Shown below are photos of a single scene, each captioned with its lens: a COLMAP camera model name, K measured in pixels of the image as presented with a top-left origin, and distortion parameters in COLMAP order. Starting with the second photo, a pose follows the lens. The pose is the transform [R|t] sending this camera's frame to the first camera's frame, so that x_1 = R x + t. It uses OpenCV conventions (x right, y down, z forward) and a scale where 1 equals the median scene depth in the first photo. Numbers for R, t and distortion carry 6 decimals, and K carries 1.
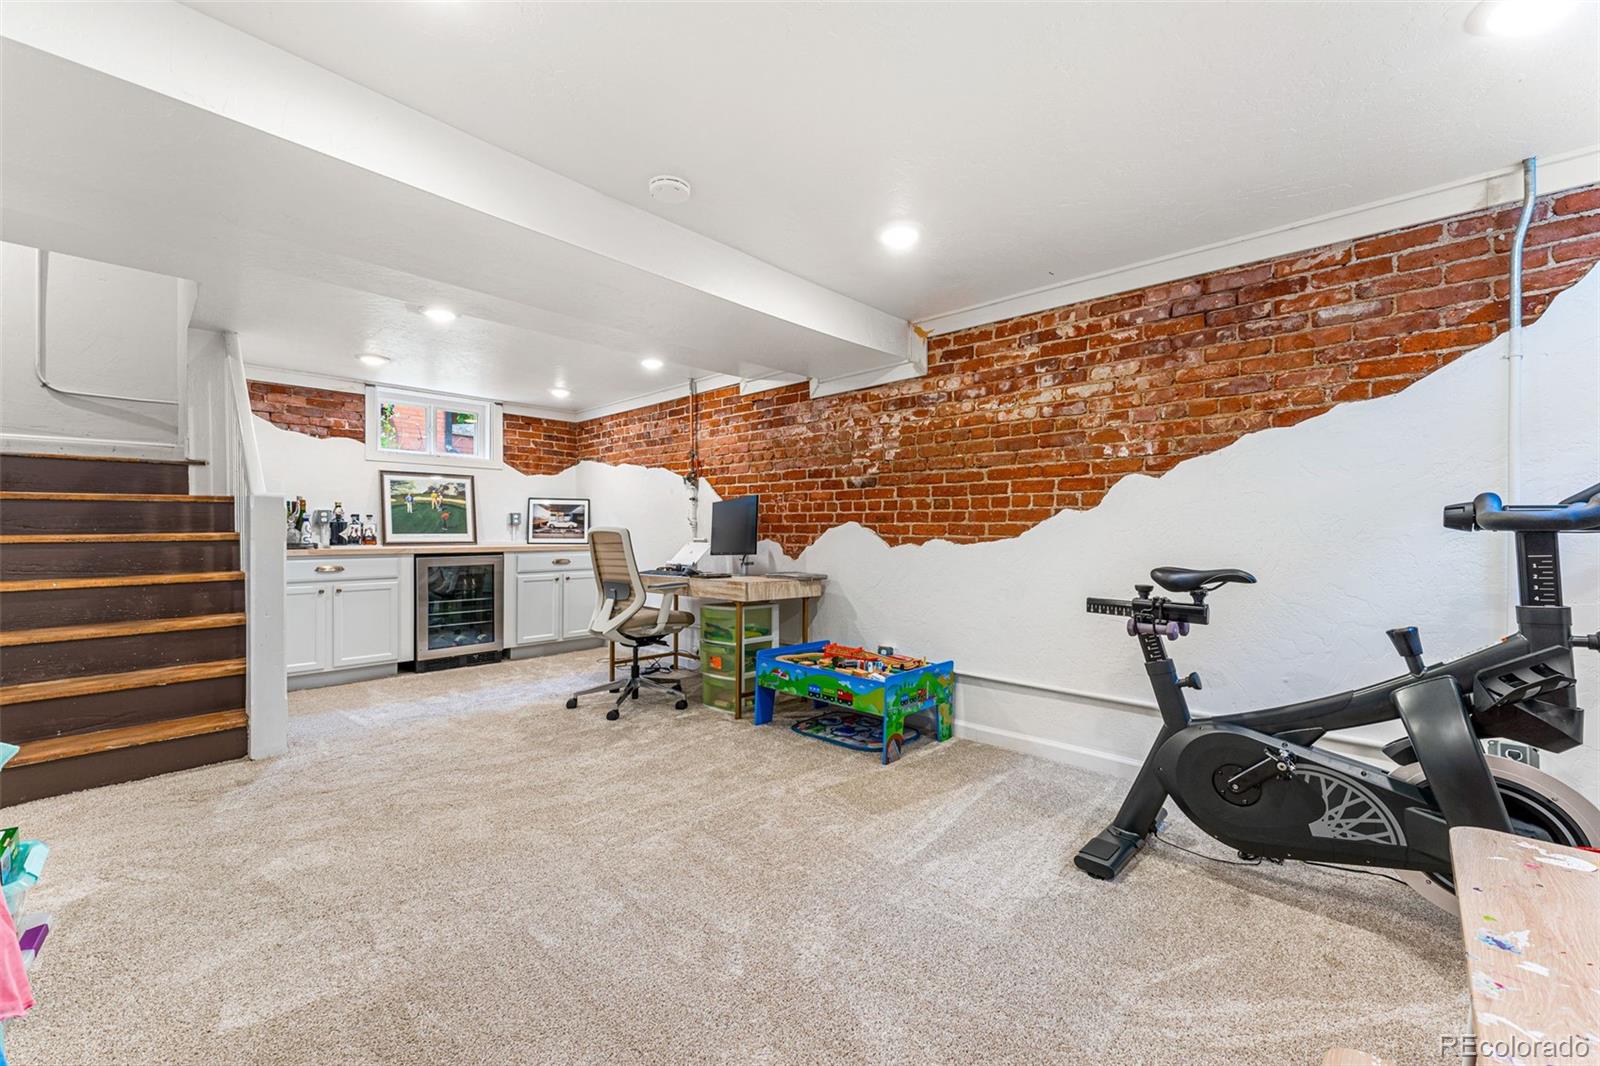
lens RADIAL K [[639.4, 0, 799.6], [0, 639.4, 533.9], [0, 0, 1]] dist [0.000758, -0.001153]
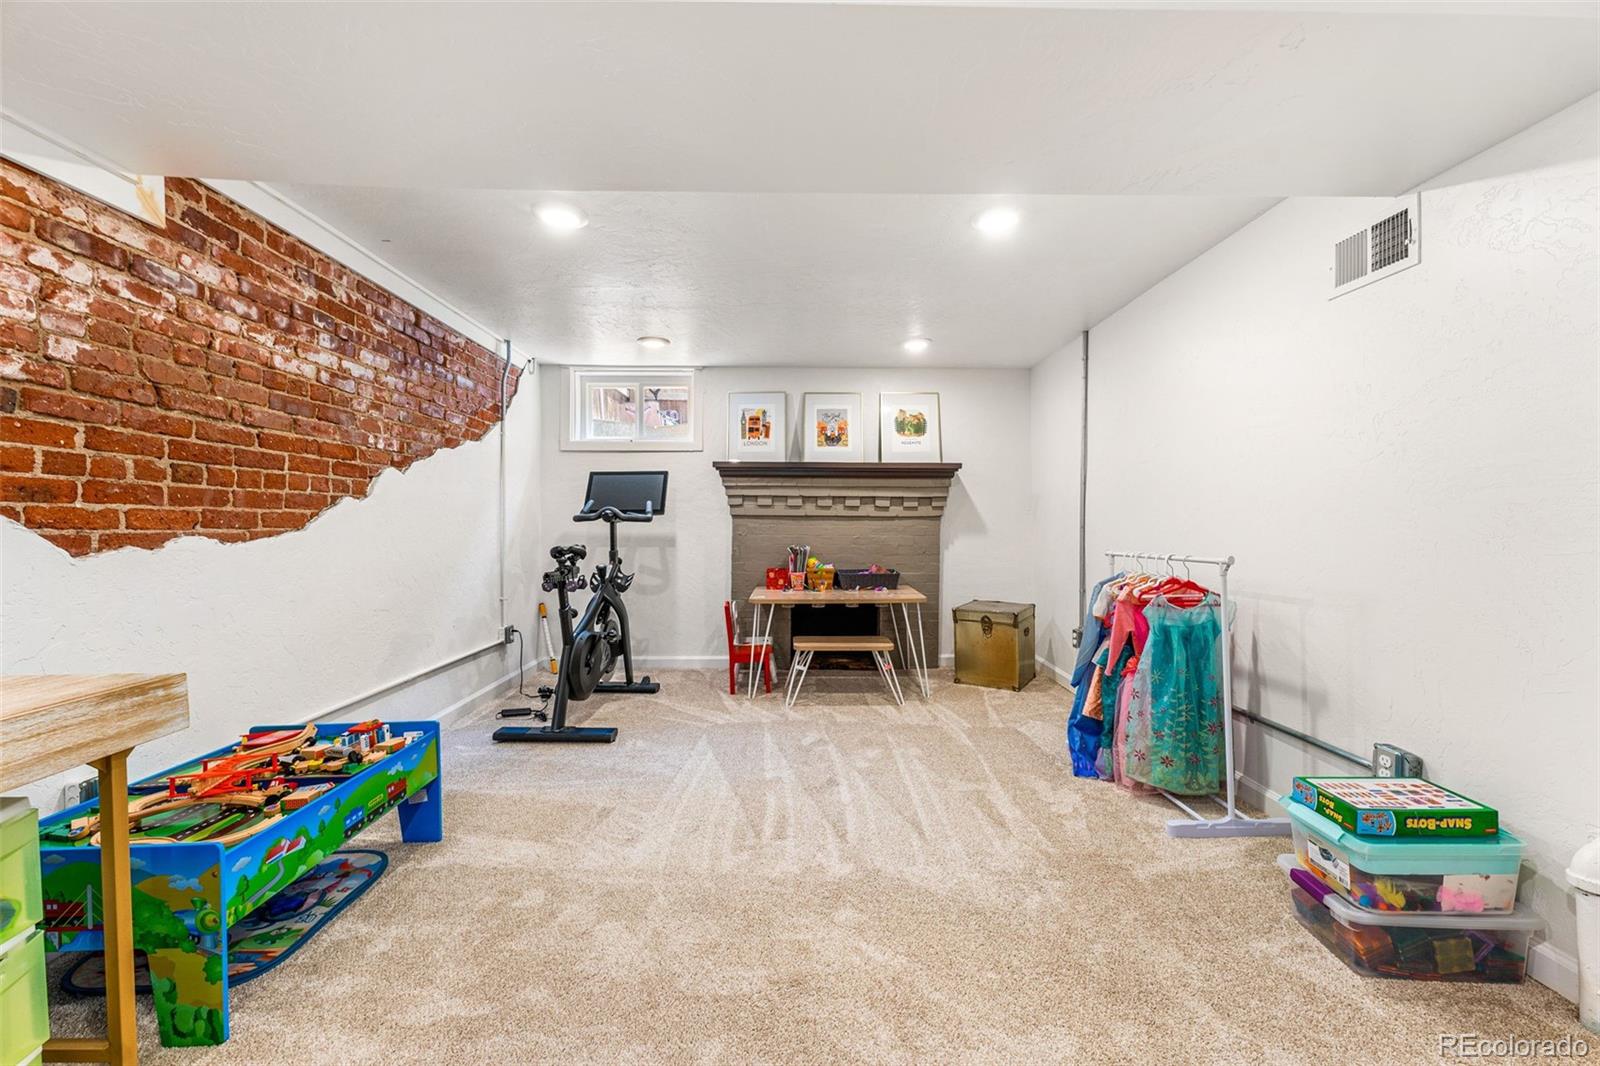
lens RADIAL K [[639.4, 0, 798.2], [0, 639.4, 534.7], [0, 0, 1]] dist [0.000758, -0.001153]
pose [[-0.695051, -0.015452, 0.718795, -0.484781], [0.001667, 0.999732, 0.023103, -0.004553], [-0.718959, 0.017256, -0.694838, 0.866687]]
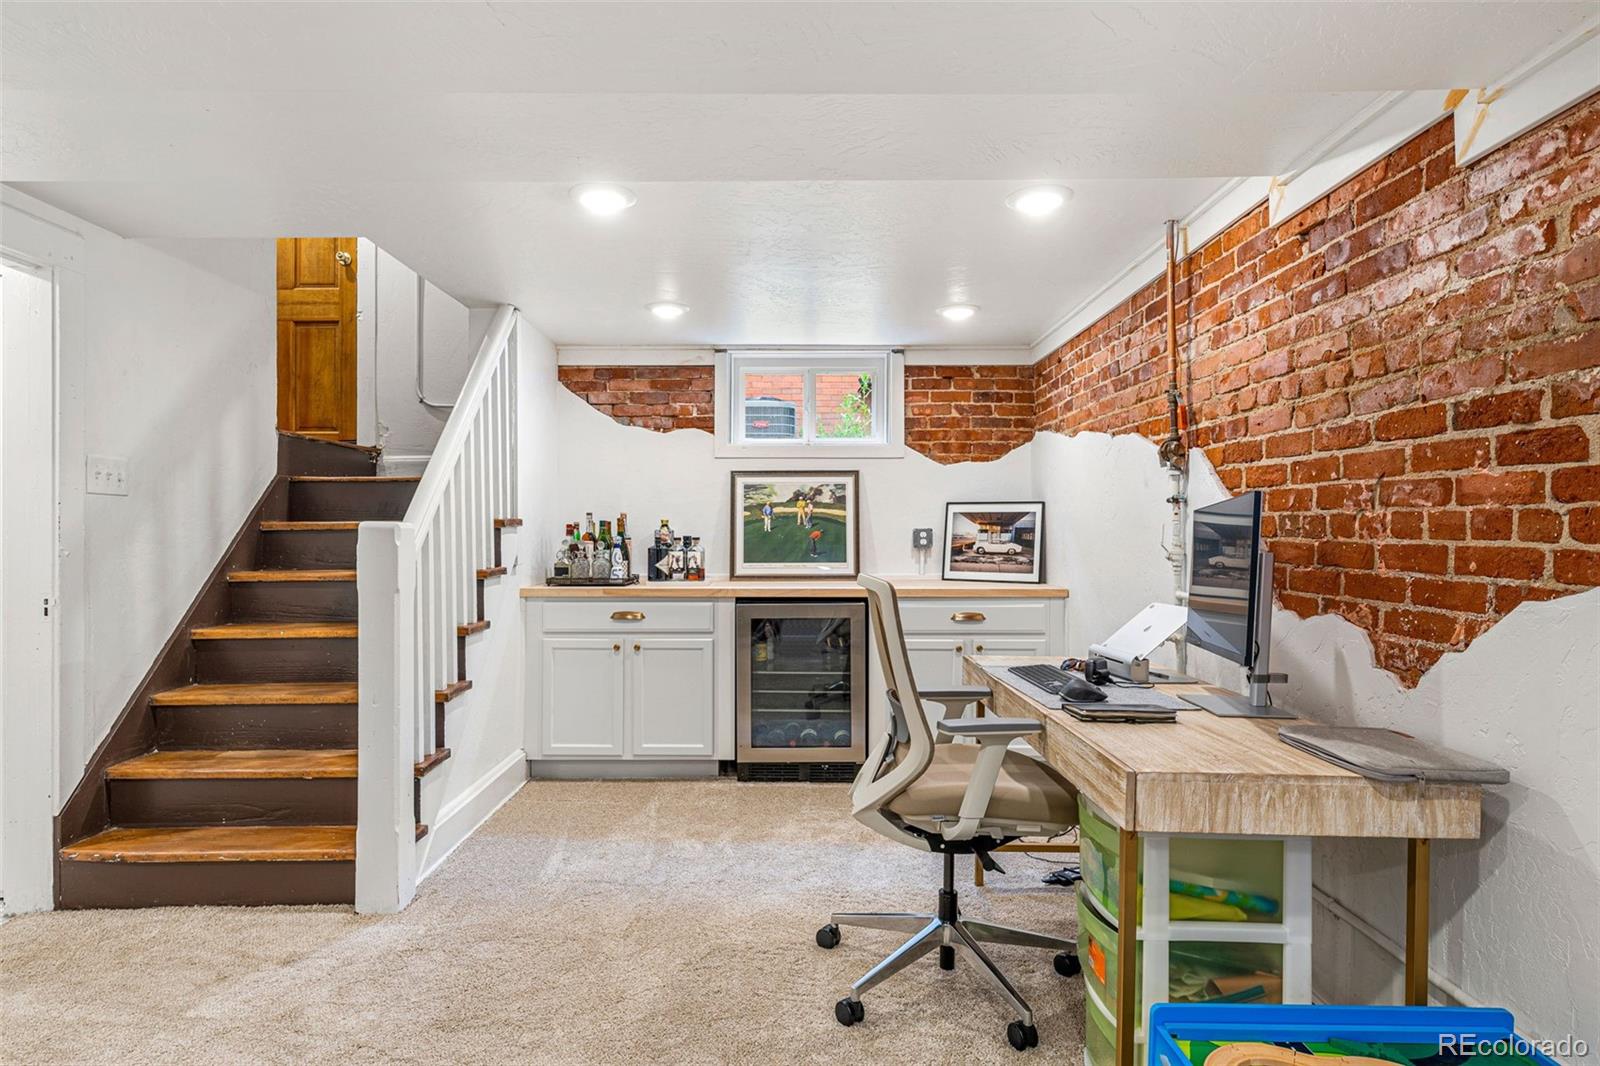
lens RADIAL K [[876.7, 0, 796.8], [0, 876.7, 529.7], [0, 0, 1]] dist [0.000834, 0.000227]
pose [[0.682853, -0.002939, -0.730550, 0.108776], [-0.002816, 0.999974, -0.006655, -0.036623], [0.730550, 0.006602, 0.682827, 0.498329]]
